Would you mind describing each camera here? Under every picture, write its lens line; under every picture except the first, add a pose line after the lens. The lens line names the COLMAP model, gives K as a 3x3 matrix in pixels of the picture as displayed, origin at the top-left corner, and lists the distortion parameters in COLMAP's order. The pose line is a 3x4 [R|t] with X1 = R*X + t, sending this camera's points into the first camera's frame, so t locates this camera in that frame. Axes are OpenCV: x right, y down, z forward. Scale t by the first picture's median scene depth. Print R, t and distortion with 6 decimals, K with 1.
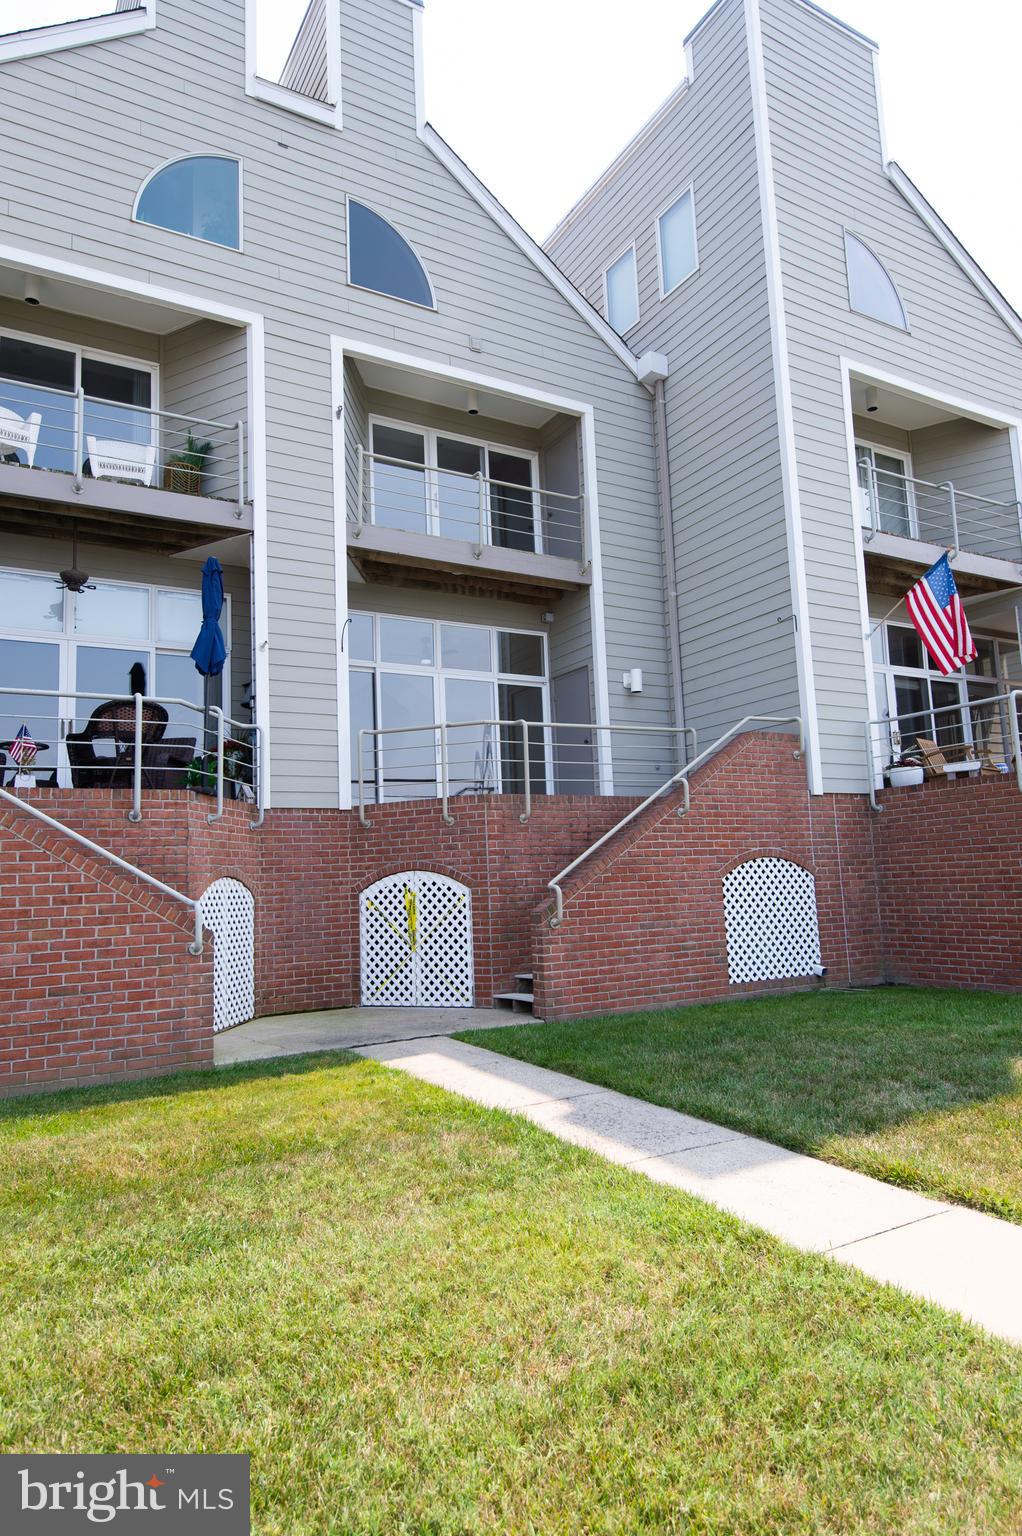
lens RADIAL K [[945.6, 0, 511.4], [0, 945.6, 774.8], [0, 0, 1]] dist [0.021109, -0.014778]
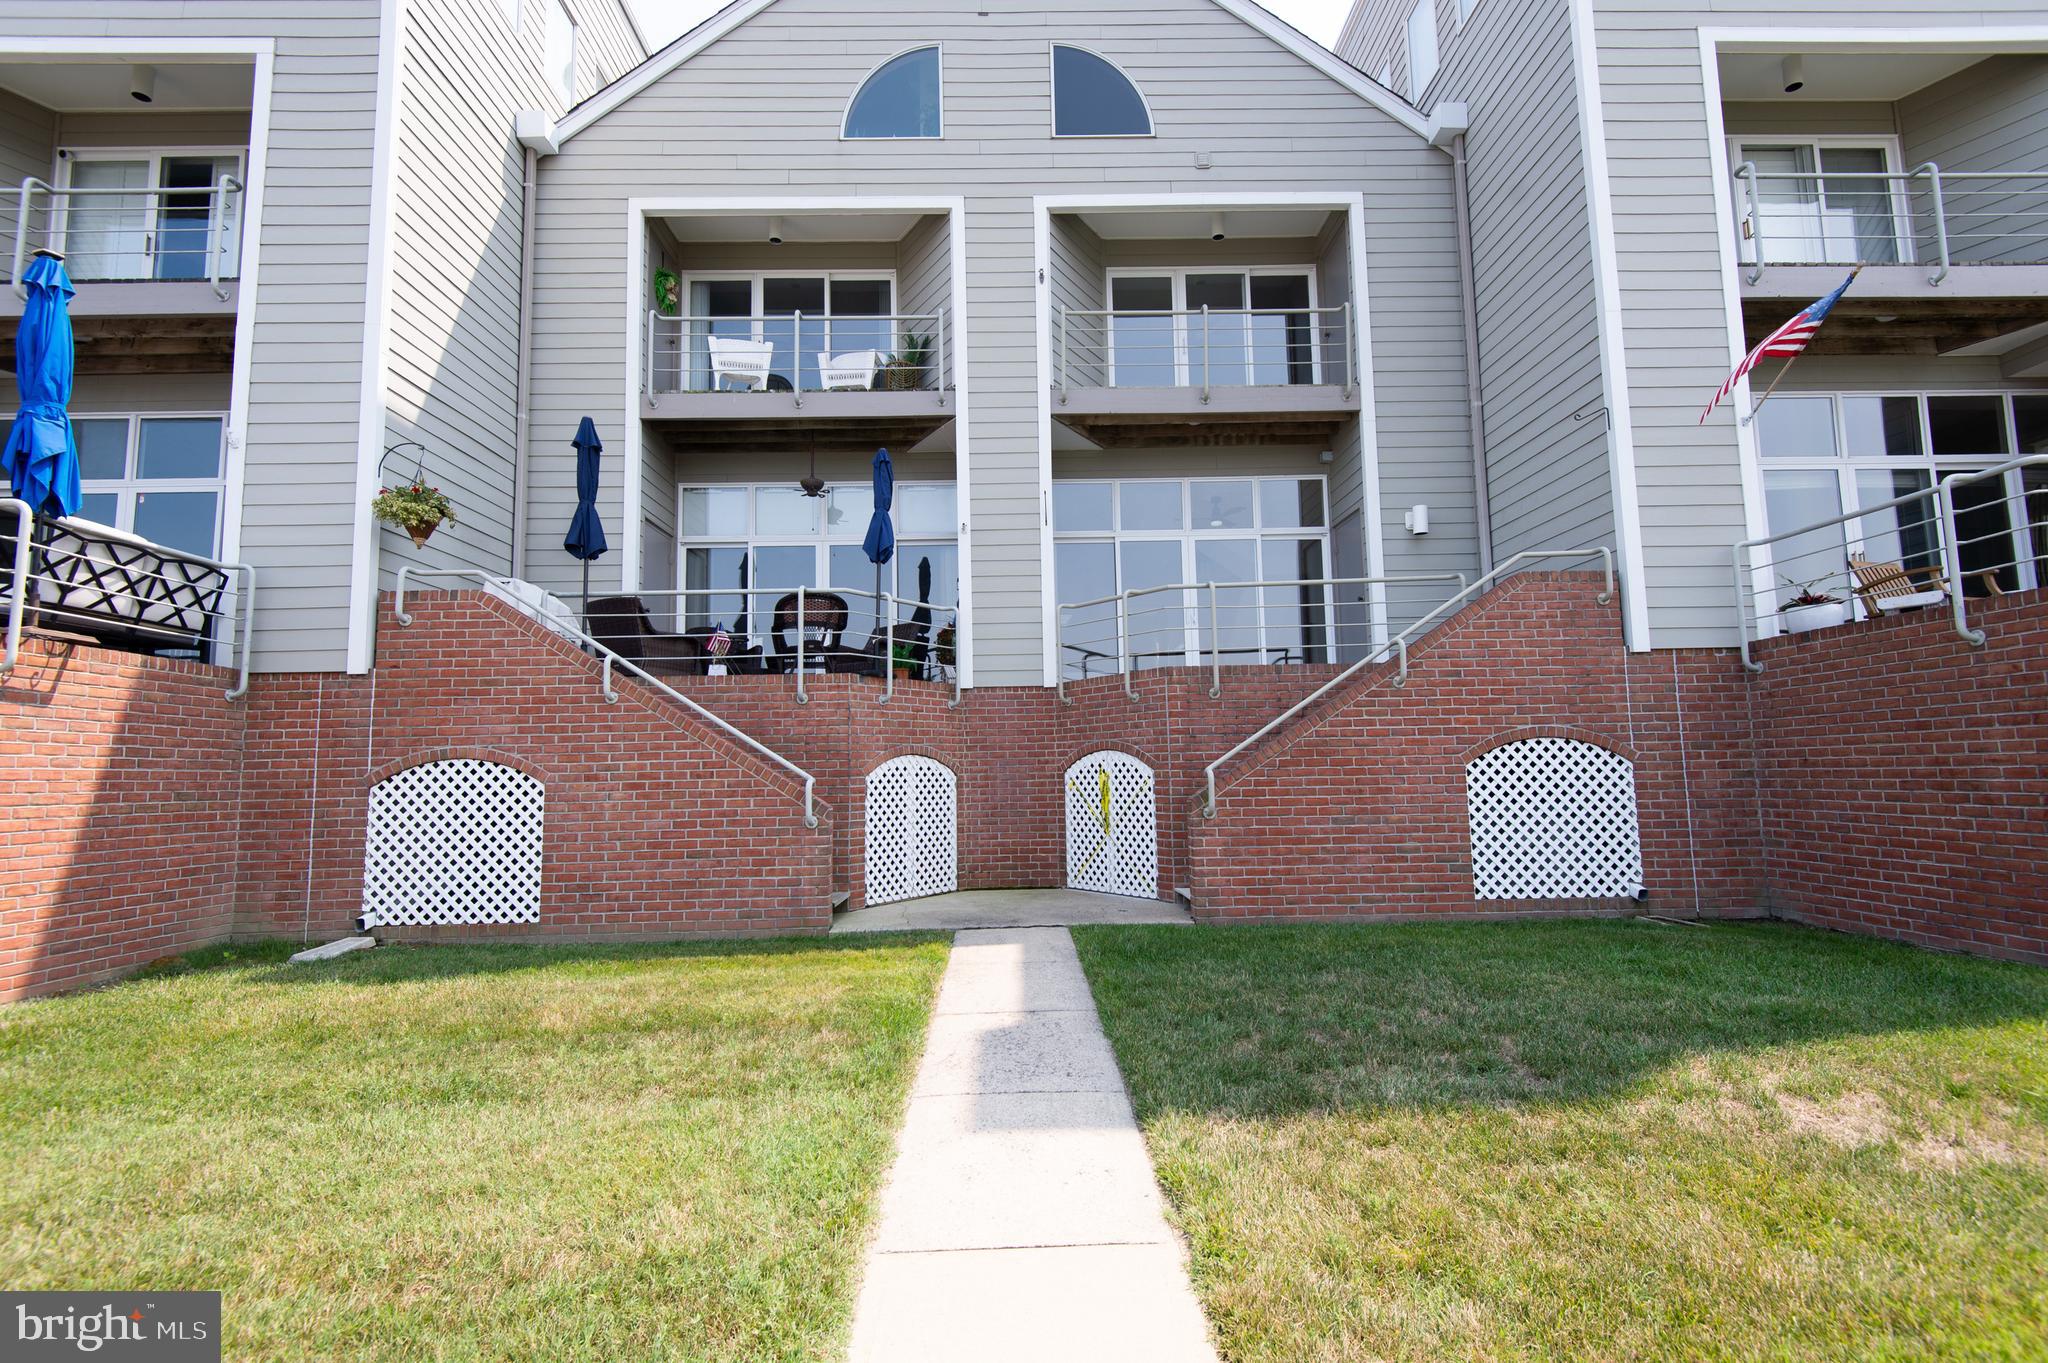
lens RADIAL K [[938.9, 0, 903.7], [0, 938.9, 690.0], [0, 0, 1]] dist [0.024395, -0.013556]
pose [[0.873662, -0.021943, -0.486039, 0.173605], [0.041970, 0.998658, 0.030355, 0.004193], [0.484720, -0.046919, 0.873410, 0.084019]]
